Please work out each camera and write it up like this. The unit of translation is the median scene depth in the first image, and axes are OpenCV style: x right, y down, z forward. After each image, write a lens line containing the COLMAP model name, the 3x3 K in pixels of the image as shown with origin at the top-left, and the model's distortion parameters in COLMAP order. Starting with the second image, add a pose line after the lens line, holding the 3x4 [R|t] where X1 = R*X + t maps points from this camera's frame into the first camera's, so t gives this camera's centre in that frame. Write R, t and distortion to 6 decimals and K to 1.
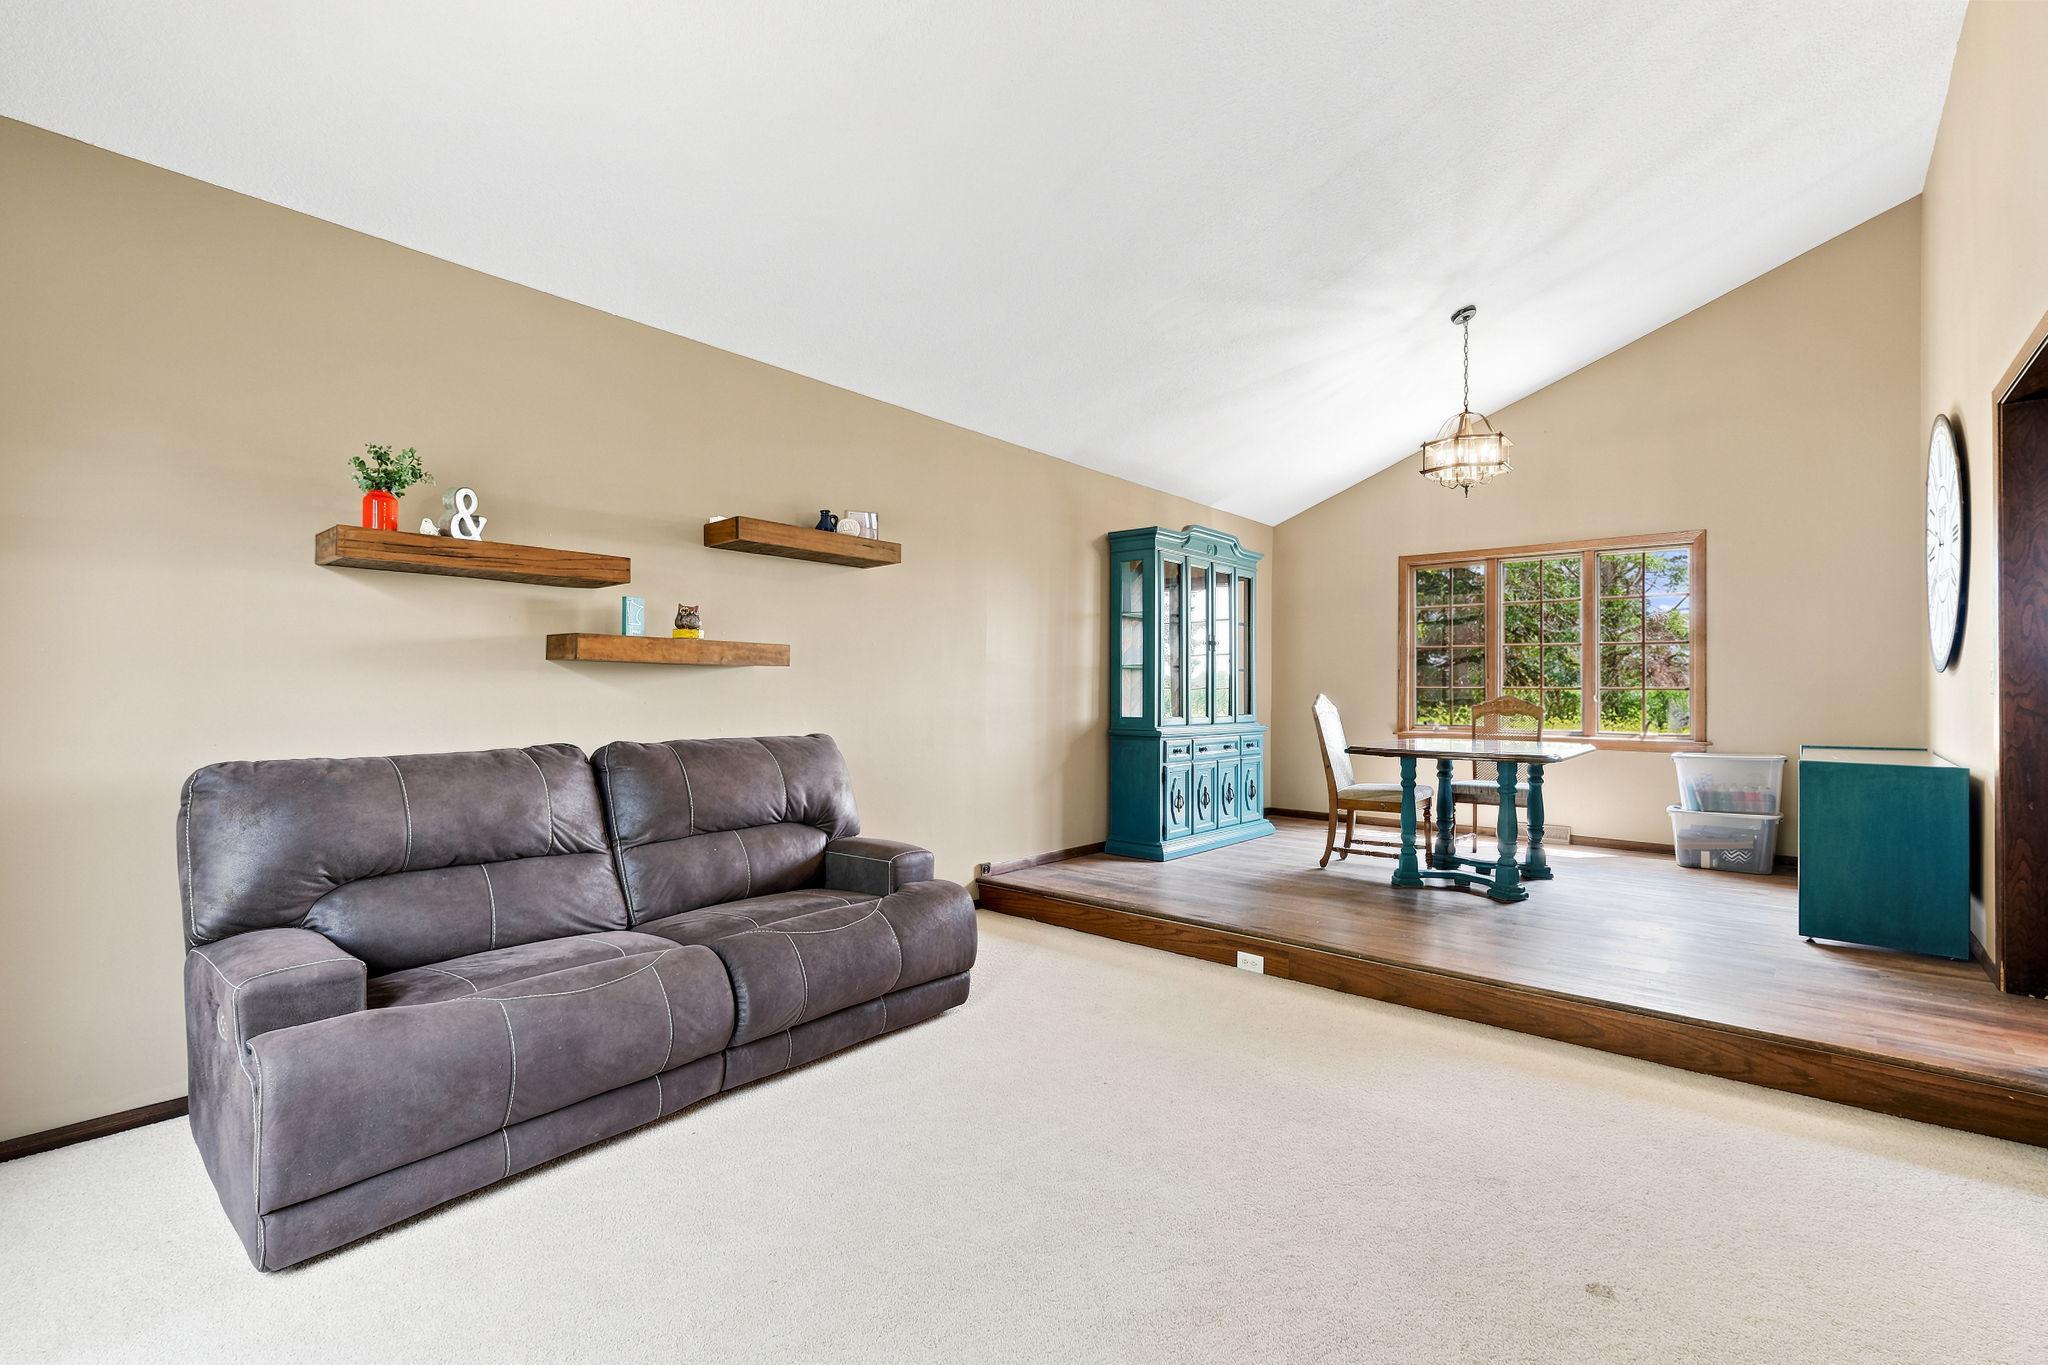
lens RADIAL K [[921.0, 0, 1020.3], [0, 921.0, 689.5], [0, 0, 1]] dist [-0.000965, -0.000055]
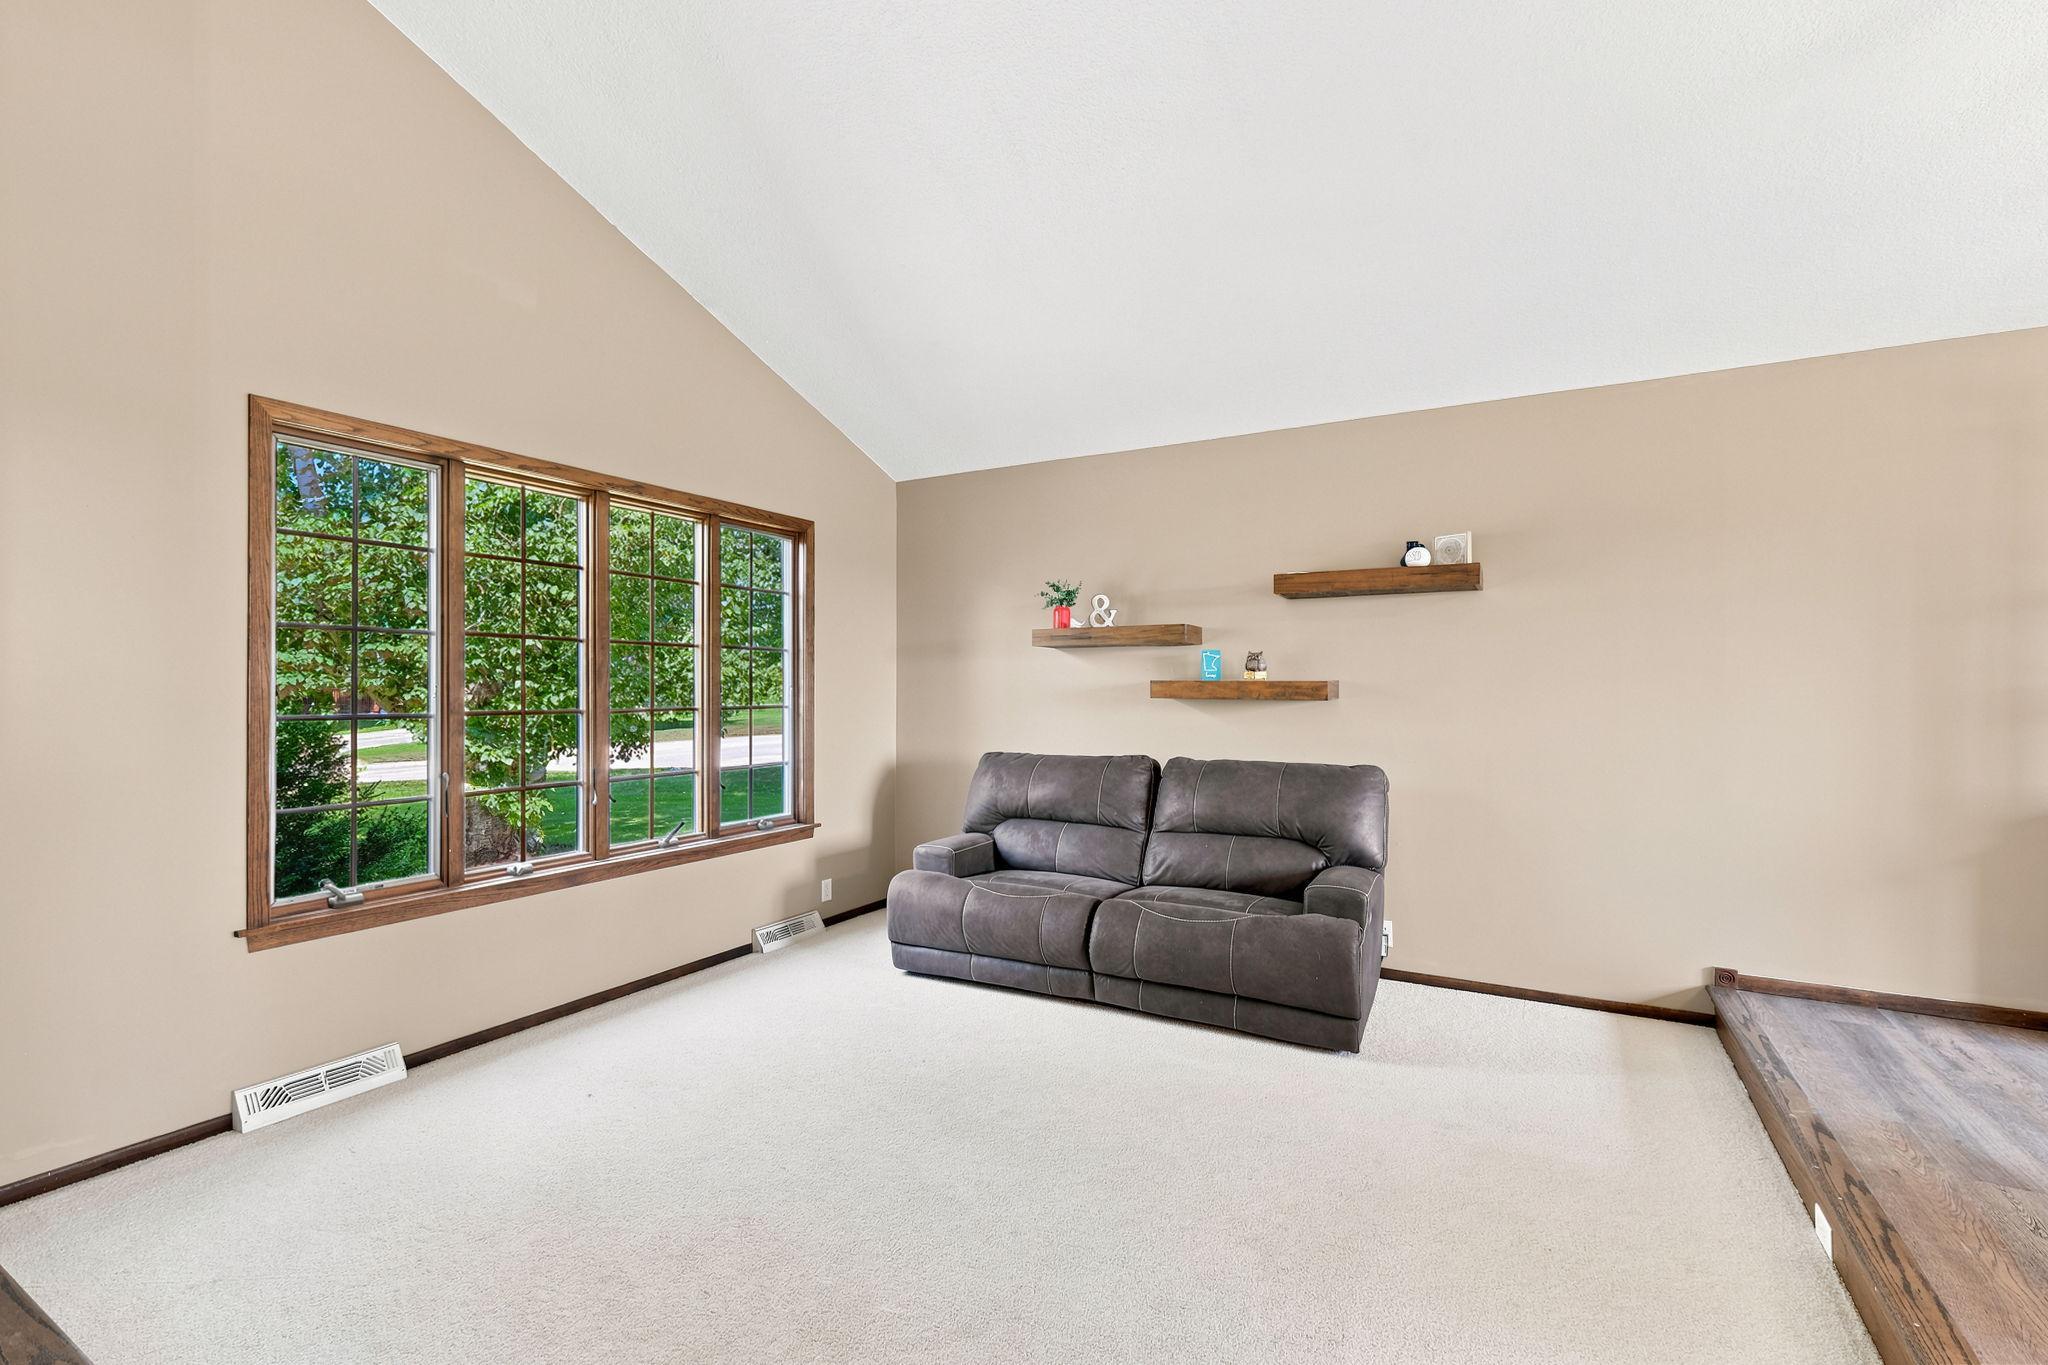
lens RADIAL K [[921.0, 0, 1020.3], [0, 921.0, 689.5], [0, 0, 1]] dist [-0.000965, -0.000055]
pose [[0.156619, 0.003030, -0.987654, 0.920088], [0.004512, 0.999983, 0.003783, -0.052727], [0.987649, -0.005048, 0.156603, 0.555374]]
